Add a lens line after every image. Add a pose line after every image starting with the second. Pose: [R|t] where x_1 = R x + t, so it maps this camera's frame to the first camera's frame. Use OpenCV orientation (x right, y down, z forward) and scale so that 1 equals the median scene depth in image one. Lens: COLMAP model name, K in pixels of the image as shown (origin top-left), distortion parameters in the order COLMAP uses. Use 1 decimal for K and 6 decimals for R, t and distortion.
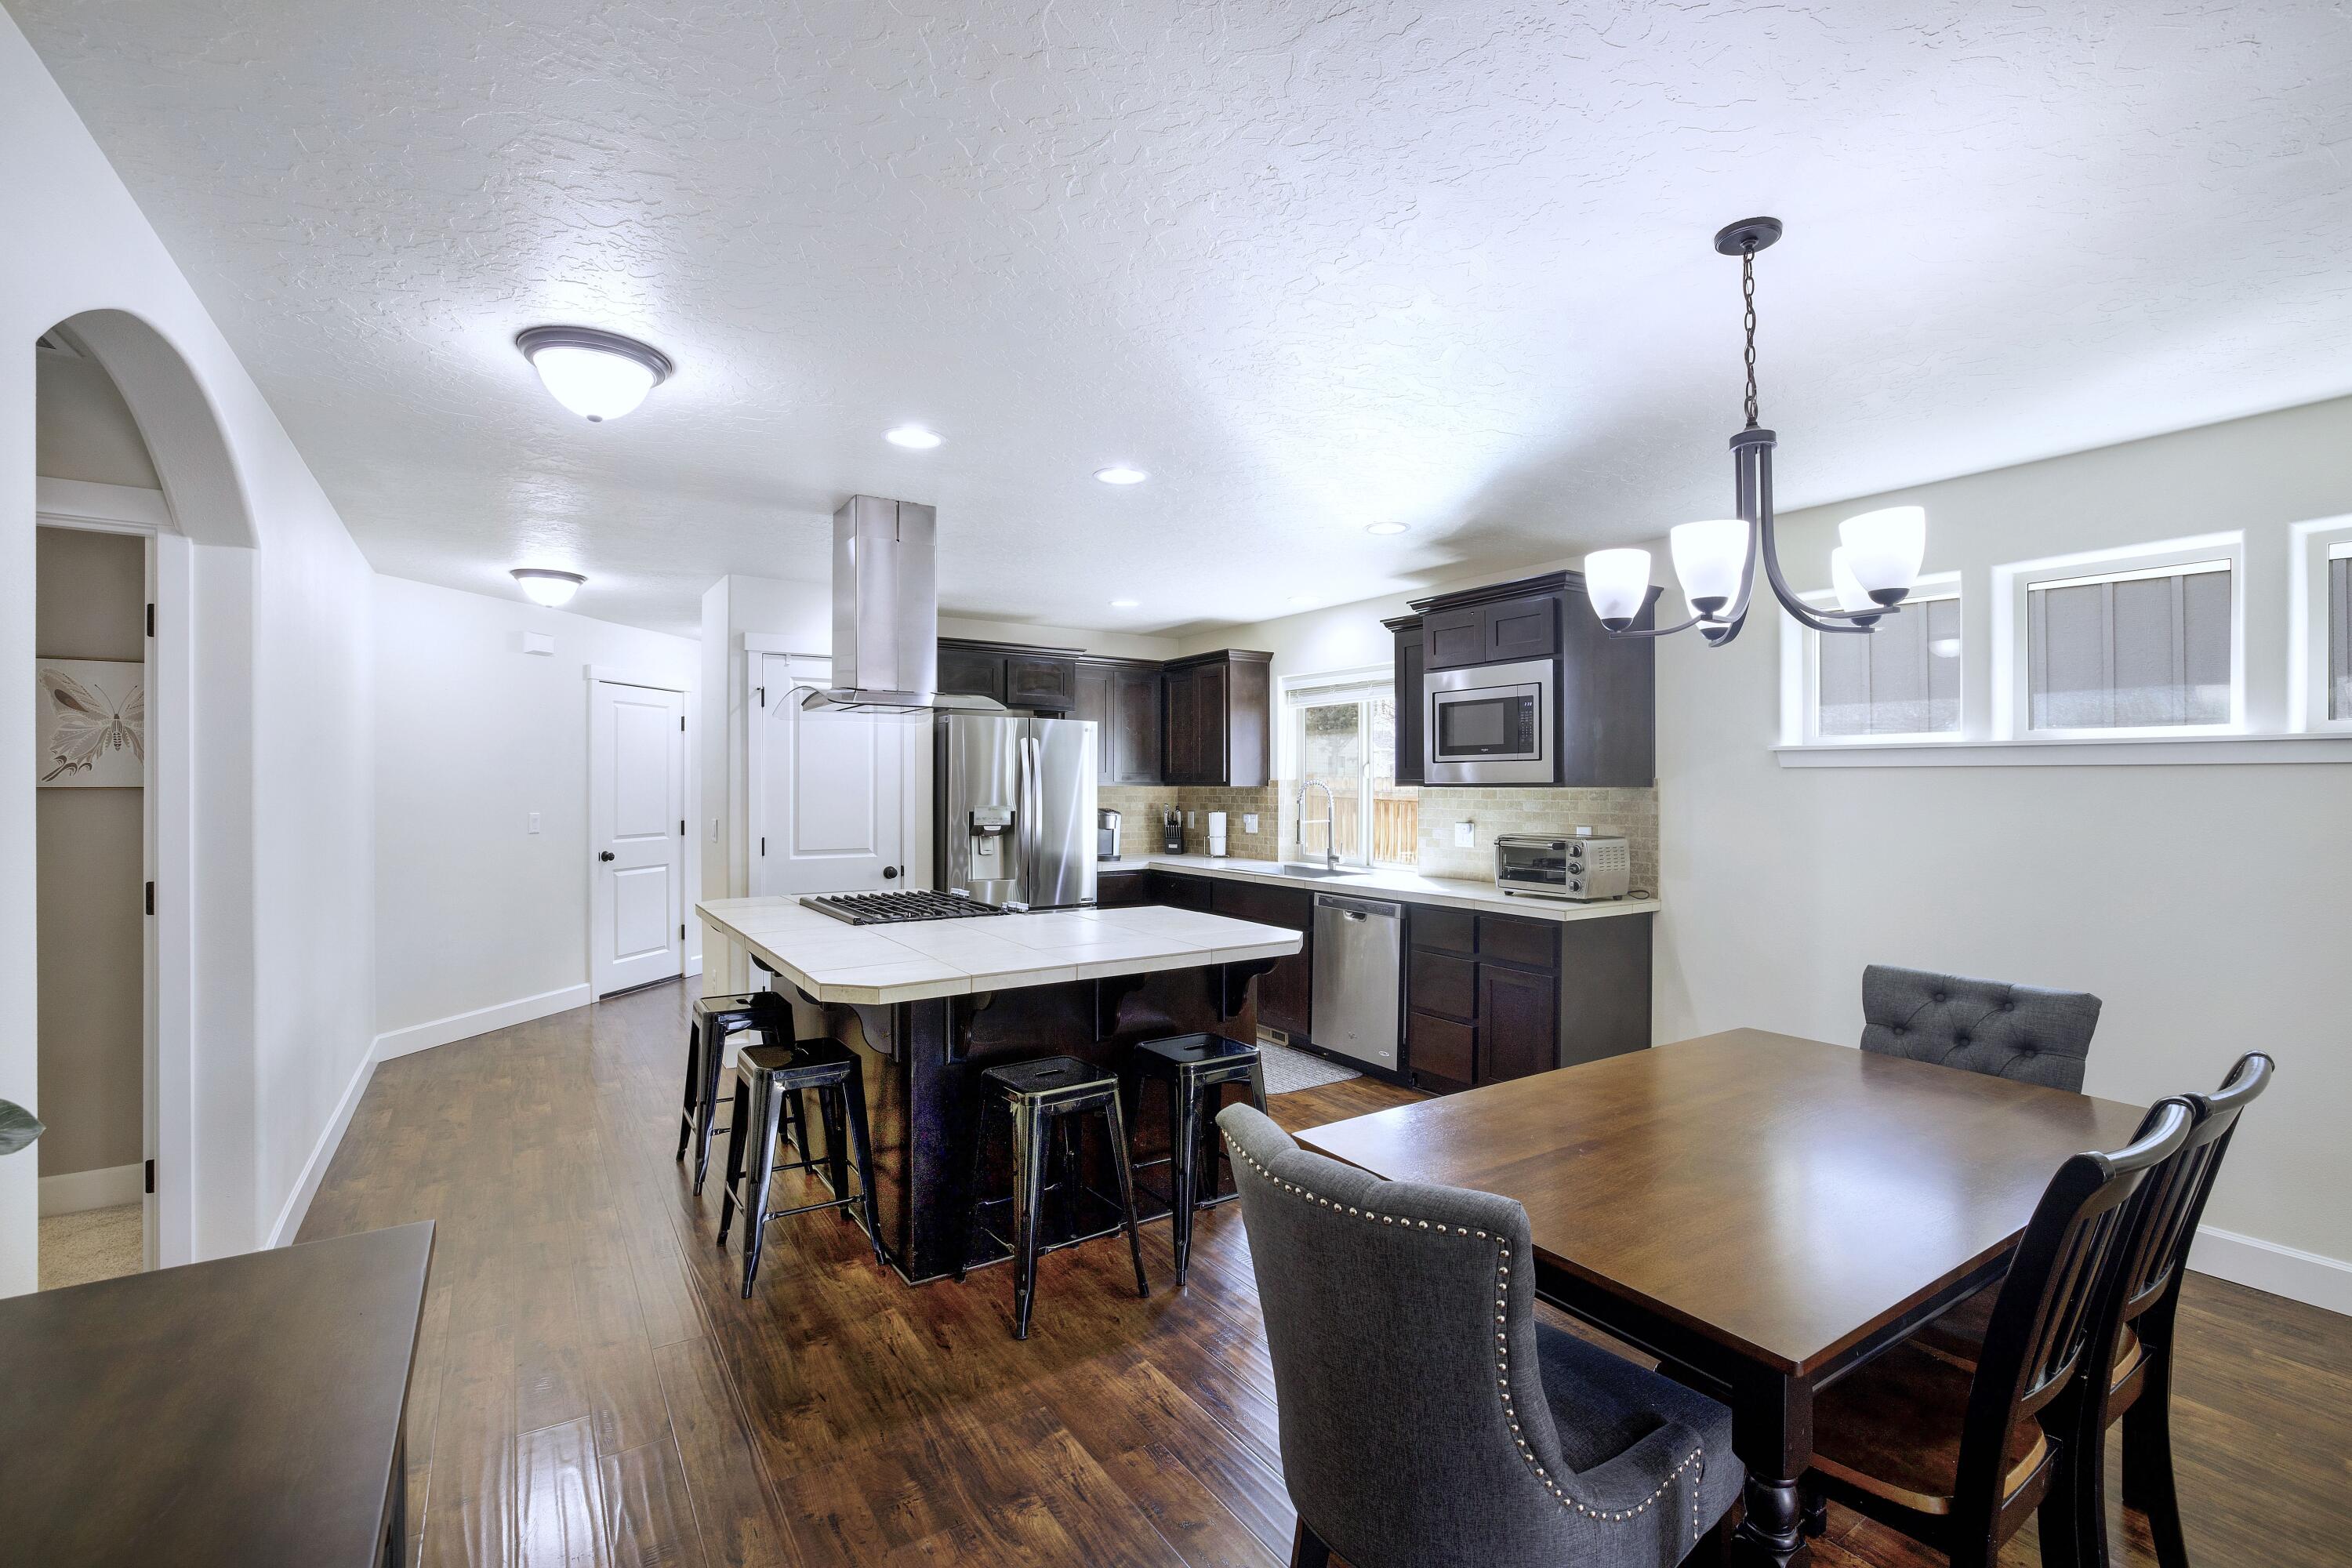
lens RADIAL K [[1018.2, 0, 1176.0], [0, 1018.2, 784.0], [0, 0, 1]] dist [0.001615, 0.000193]
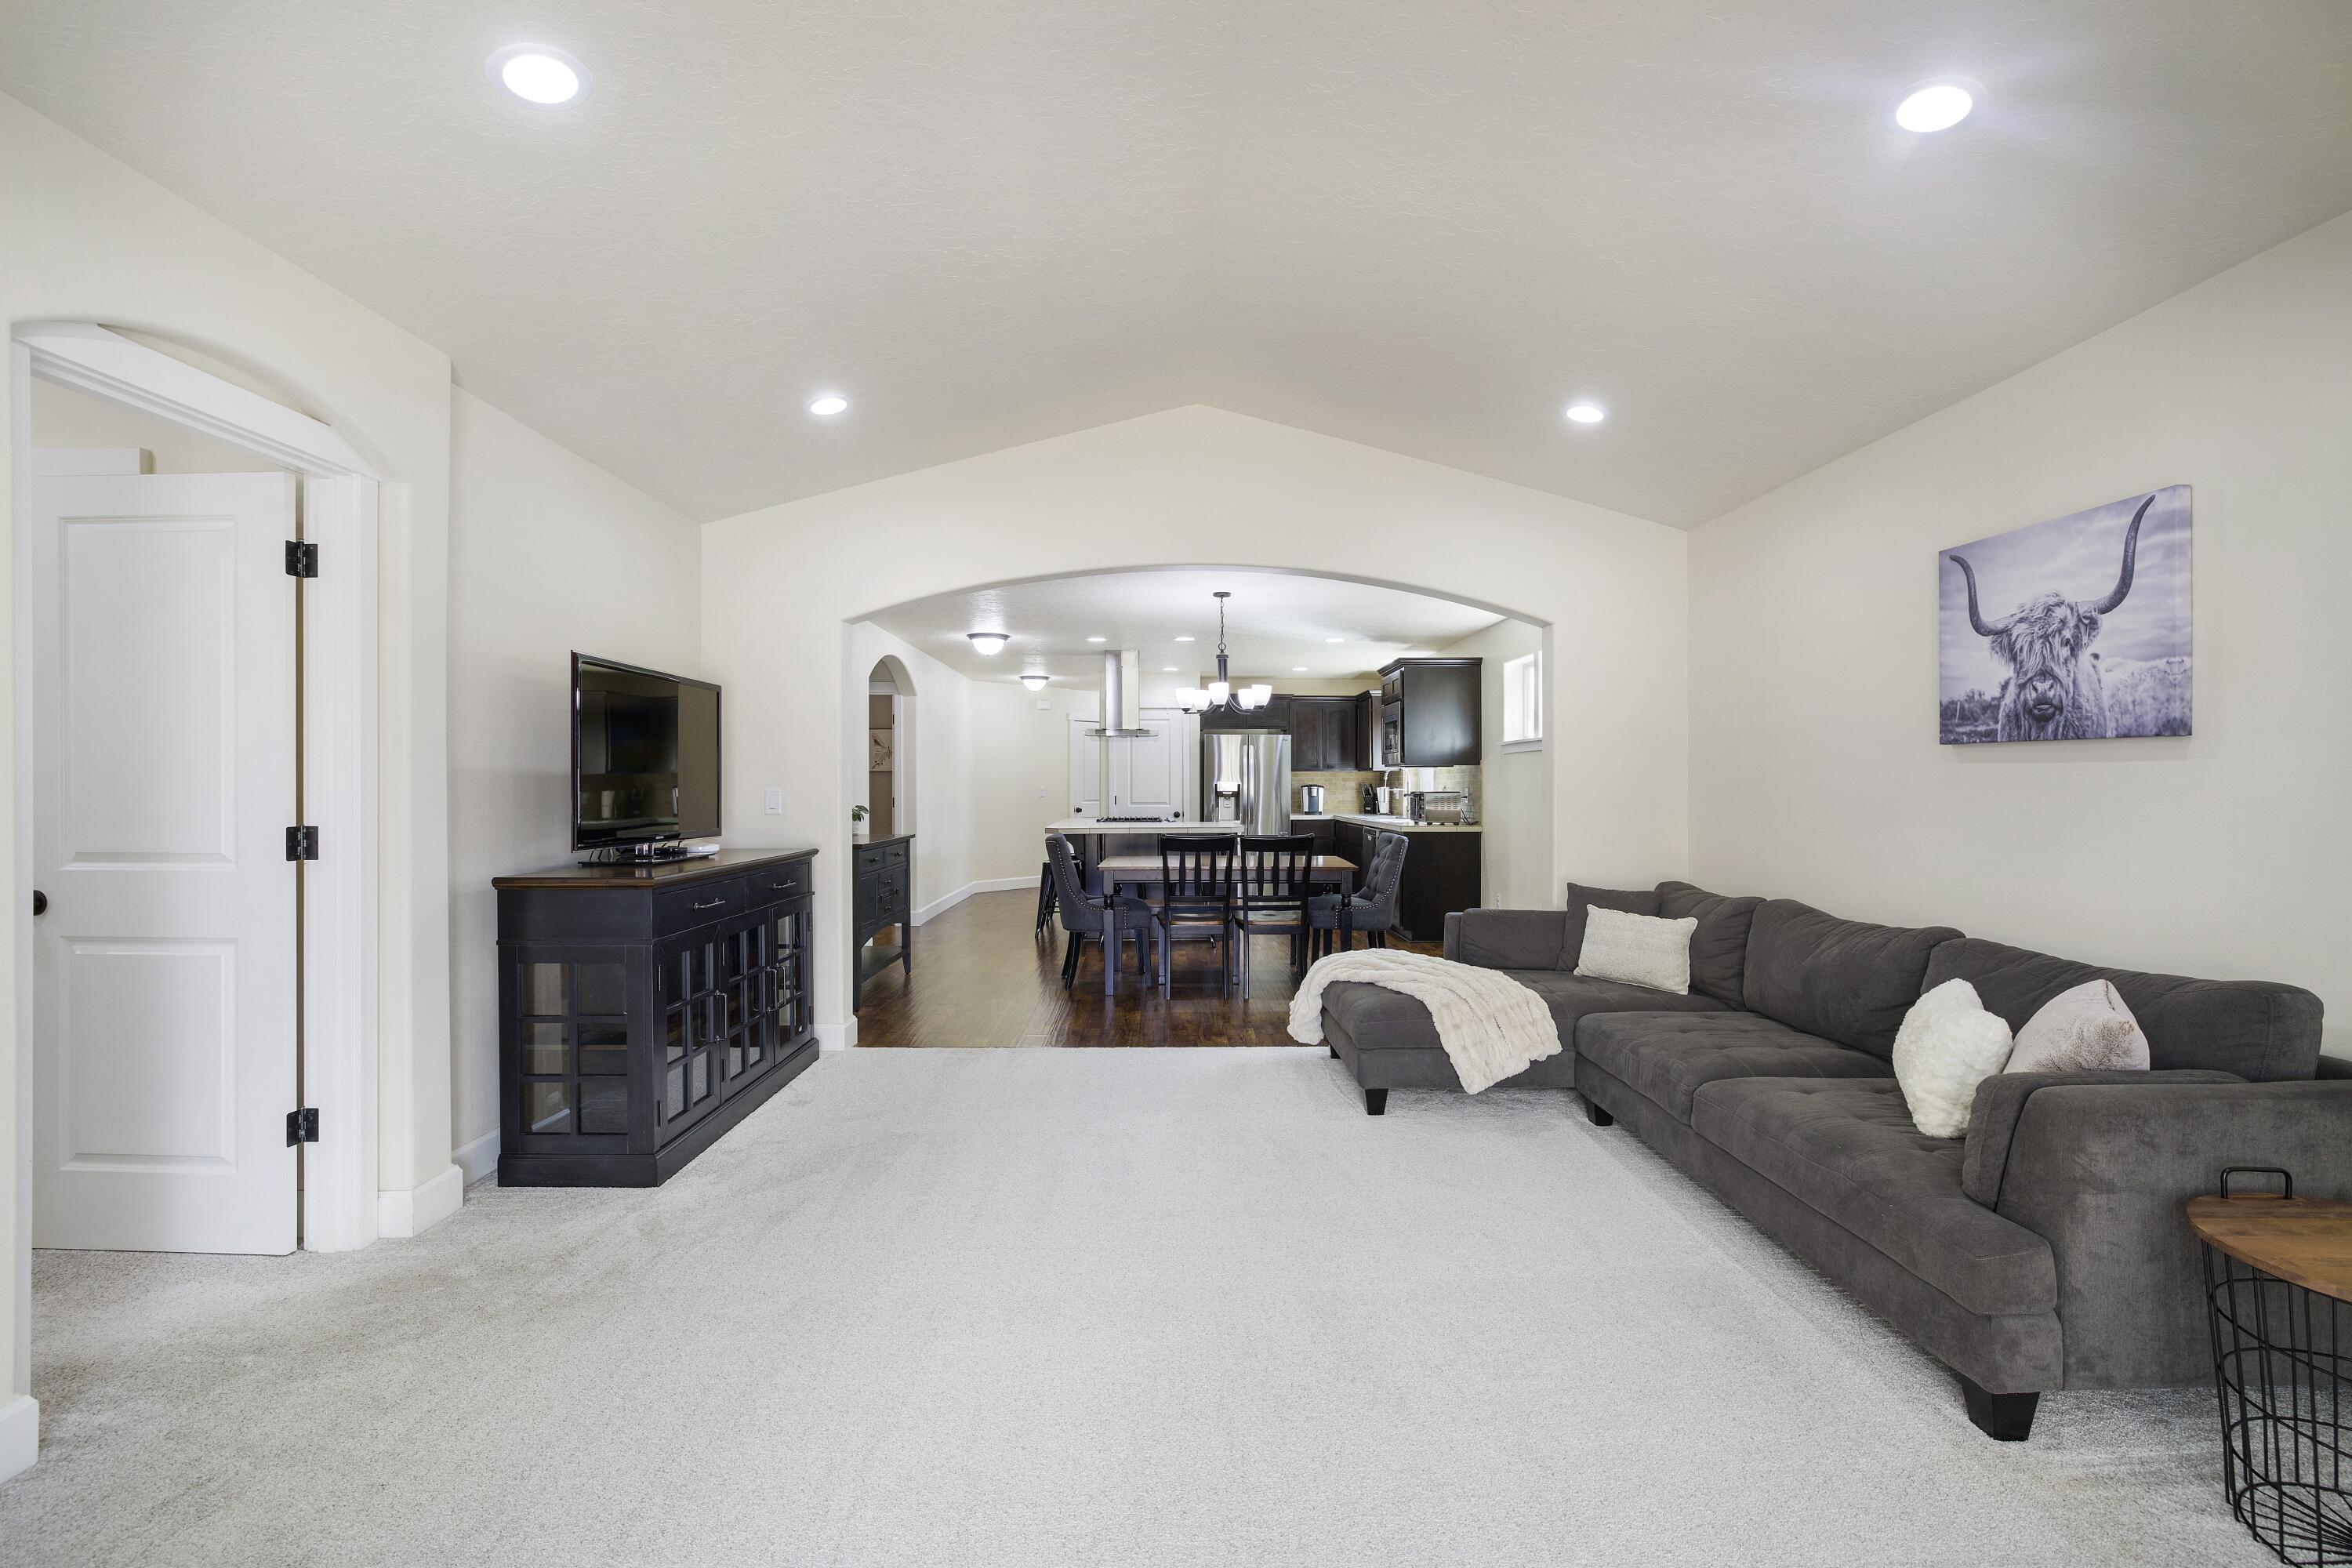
lens RADIAL K [[1038.3, 0, 1151.7], [0, 1038.3, 783.6], [0, 0, 1]] dist [-0.026847, 0.000182]
pose [[0.822060, -0.004927, -0.569379, 0.899292], [0.004238, 0.999988, -0.002535, 0.033684], [0.569385, -0.000329, 0.822071, -0.725444]]
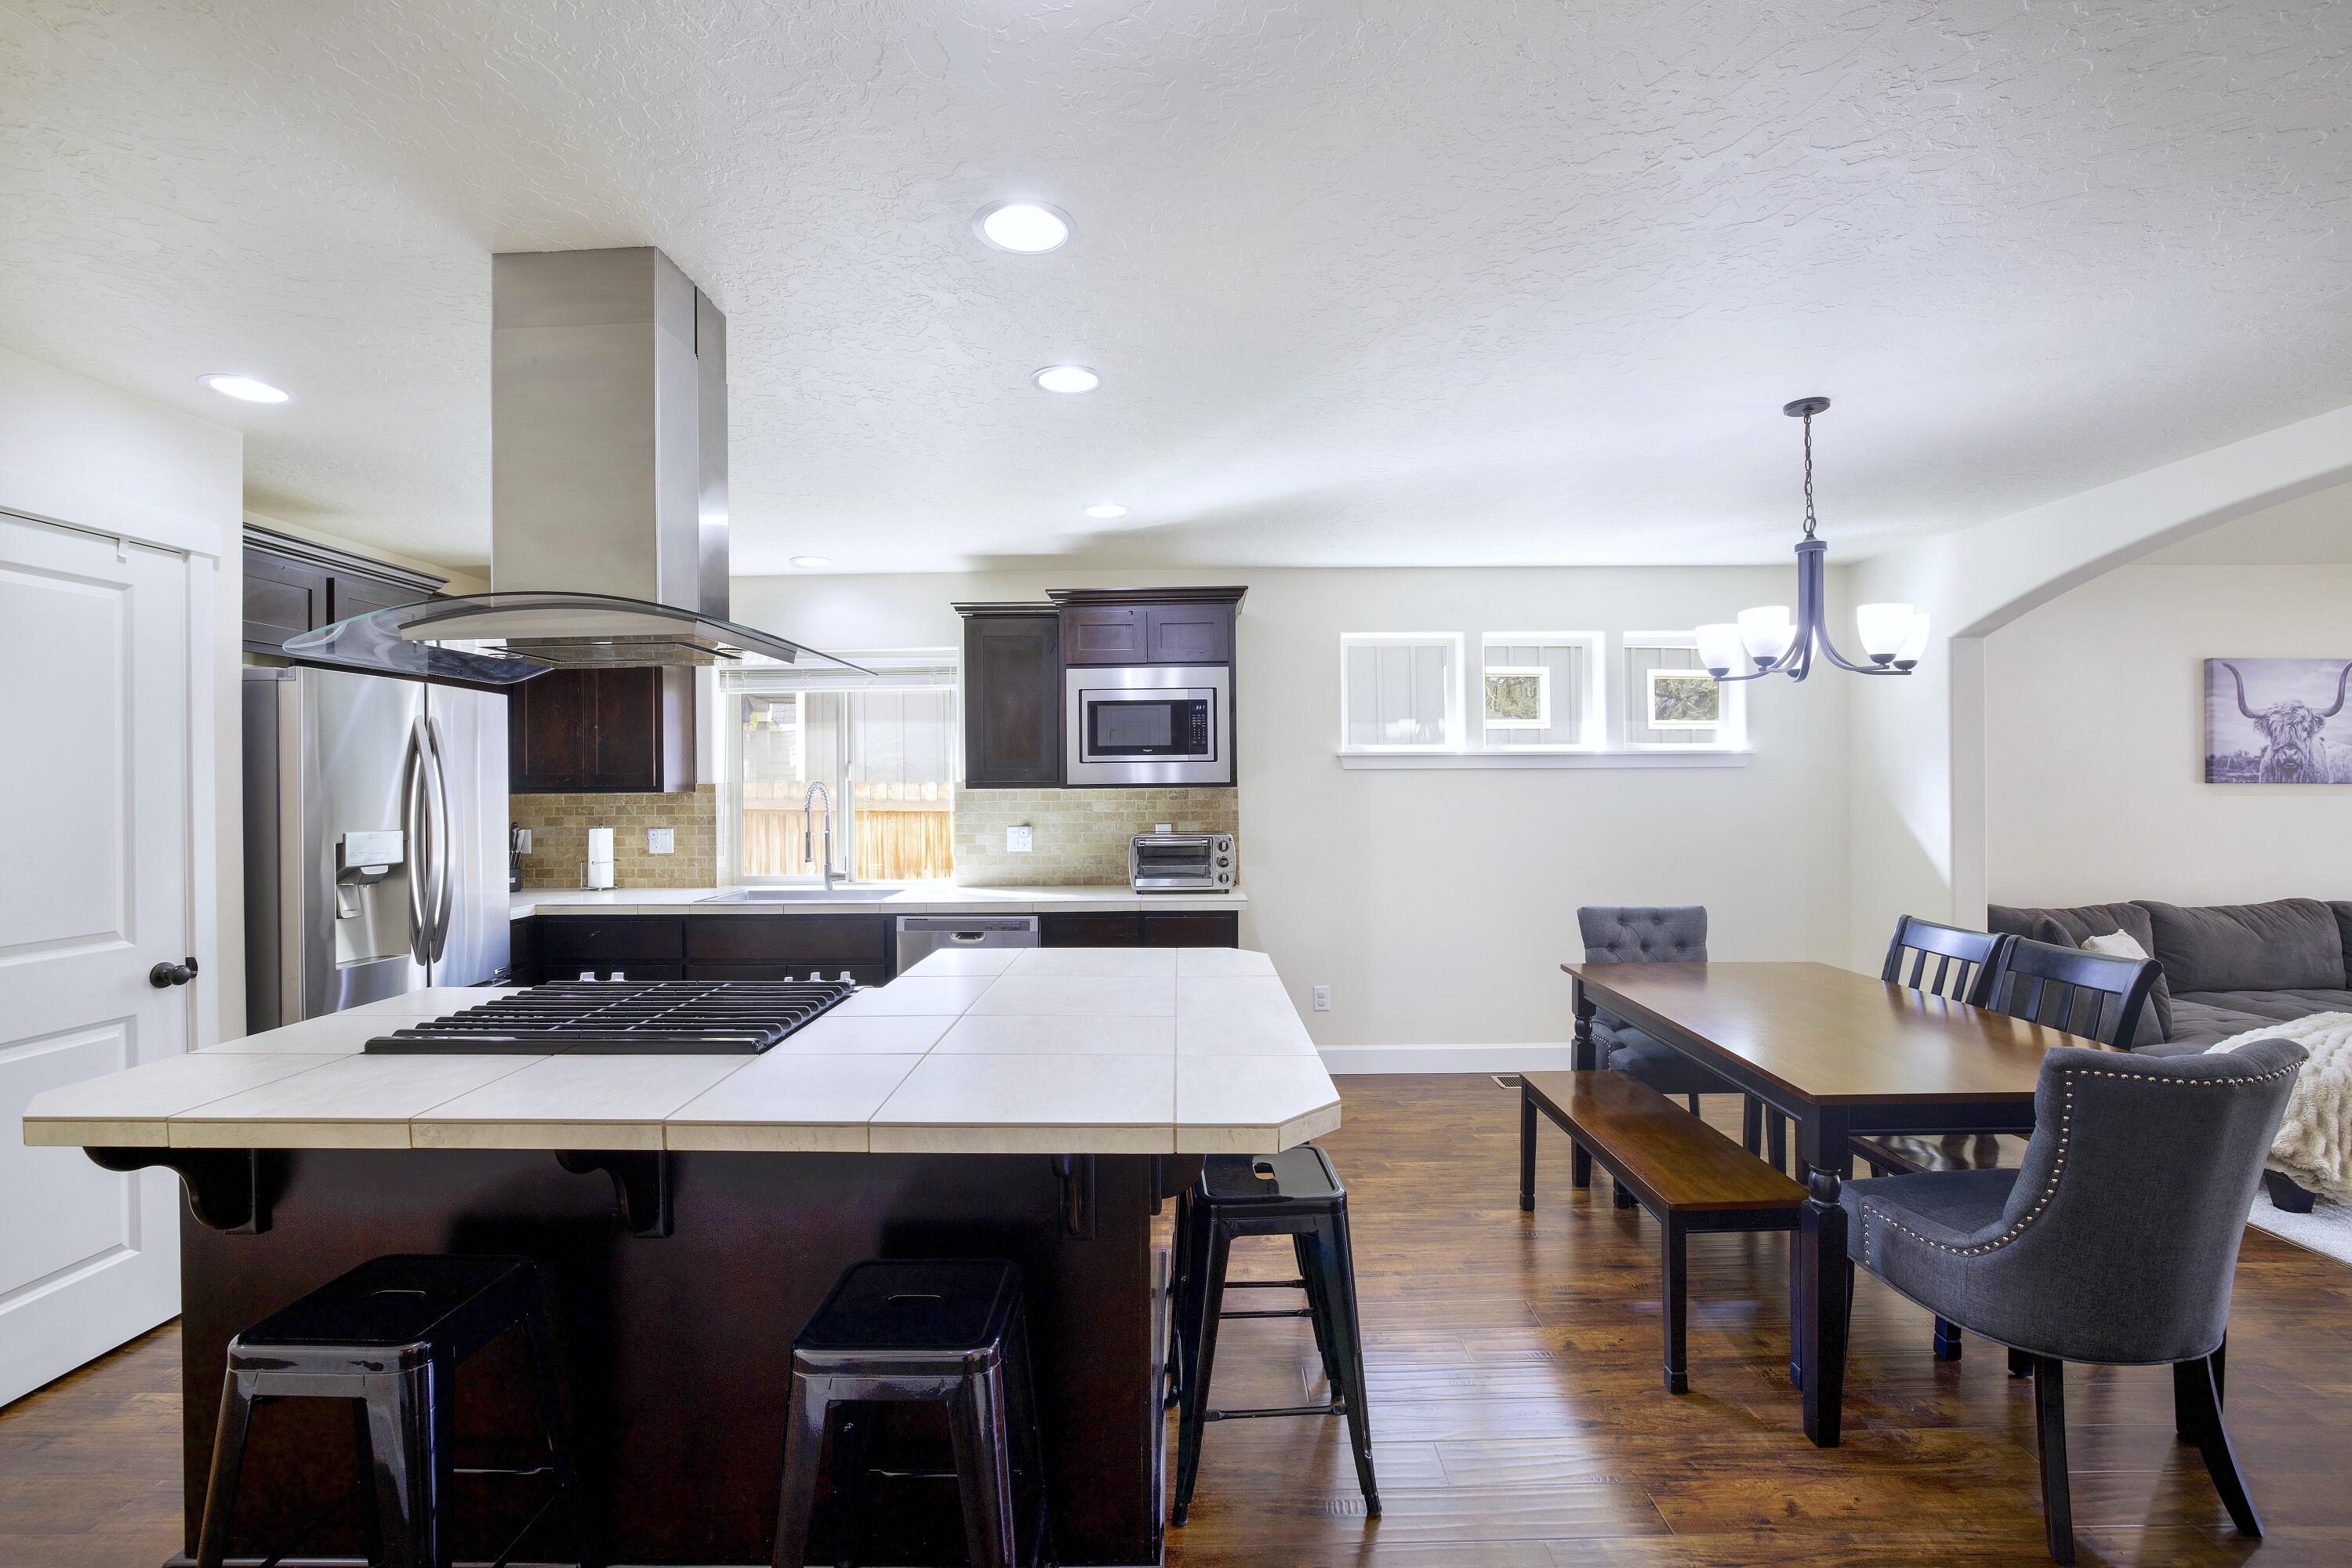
lens RADIAL K [[1038.3, 0, 1151.7], [0, 1038.3, 783.6], [0, 0, 1]] dist [-0.026847, 0.000182]
pose [[0.586691, -0.007681, 0.809775, -0.441967], [0.010551, 0.999943, 0.001841, -0.002372], [-0.809743, 0.007463, 0.586738, 0.334854]]
